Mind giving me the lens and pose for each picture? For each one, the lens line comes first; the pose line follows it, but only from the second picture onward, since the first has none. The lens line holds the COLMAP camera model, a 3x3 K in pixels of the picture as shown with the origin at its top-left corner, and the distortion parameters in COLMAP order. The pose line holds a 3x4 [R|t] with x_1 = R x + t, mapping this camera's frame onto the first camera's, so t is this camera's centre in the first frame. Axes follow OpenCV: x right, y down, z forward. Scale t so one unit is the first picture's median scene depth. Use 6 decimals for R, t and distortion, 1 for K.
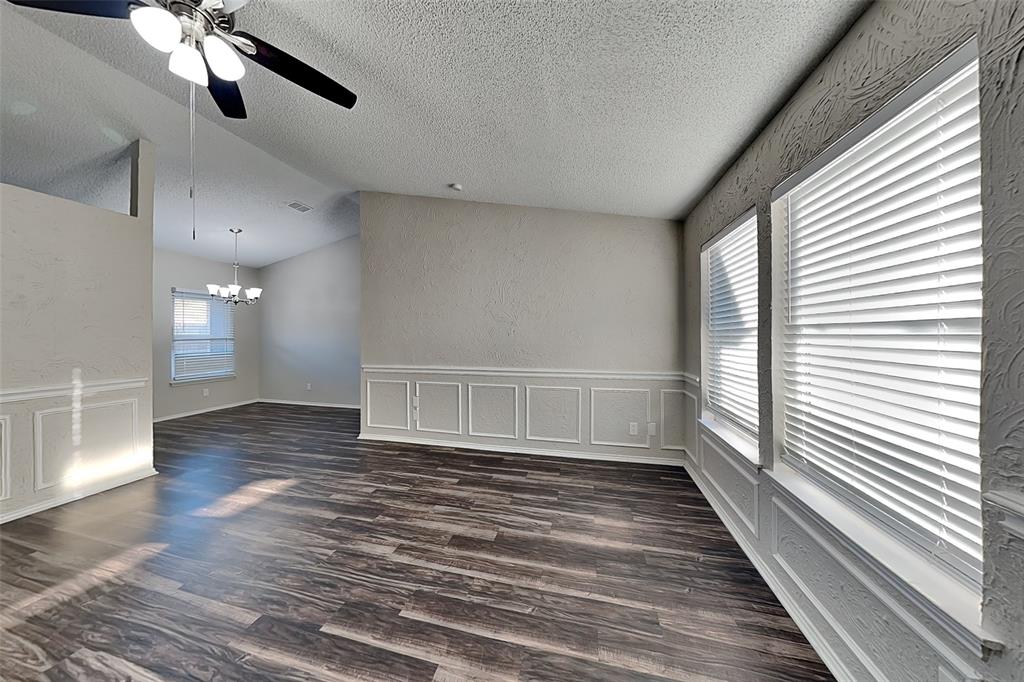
lens RADIAL K [[308.8, 0, 507.7], [0, 308.8, 334.5], [0, 0, 1]] dist [-0.000763, -0.000056]
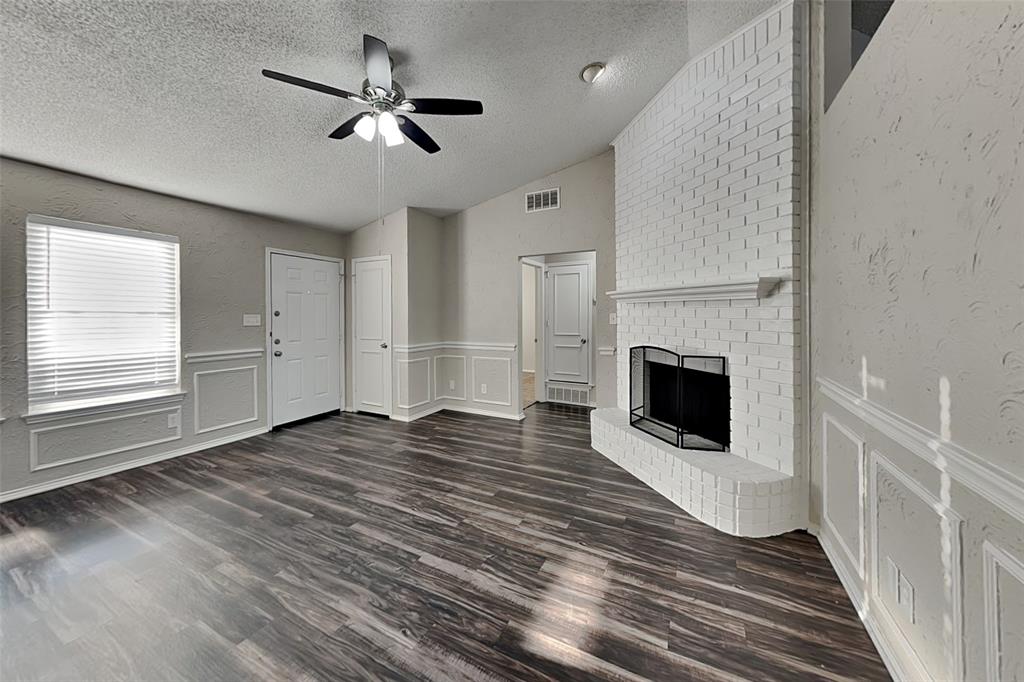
lens RADIAL K [[371.4, 0, 513.1], [0, 371.4, 317.9], [0, 0, 1]] dist [-0.000337, 0.000072]
pose [[-0.975917, 0.004496, 0.218097, -1.613623], [0.005064, 0.999985, 0.002046, 0.015439], [-0.218084, 0.003101, -0.975925, 2.107963]]
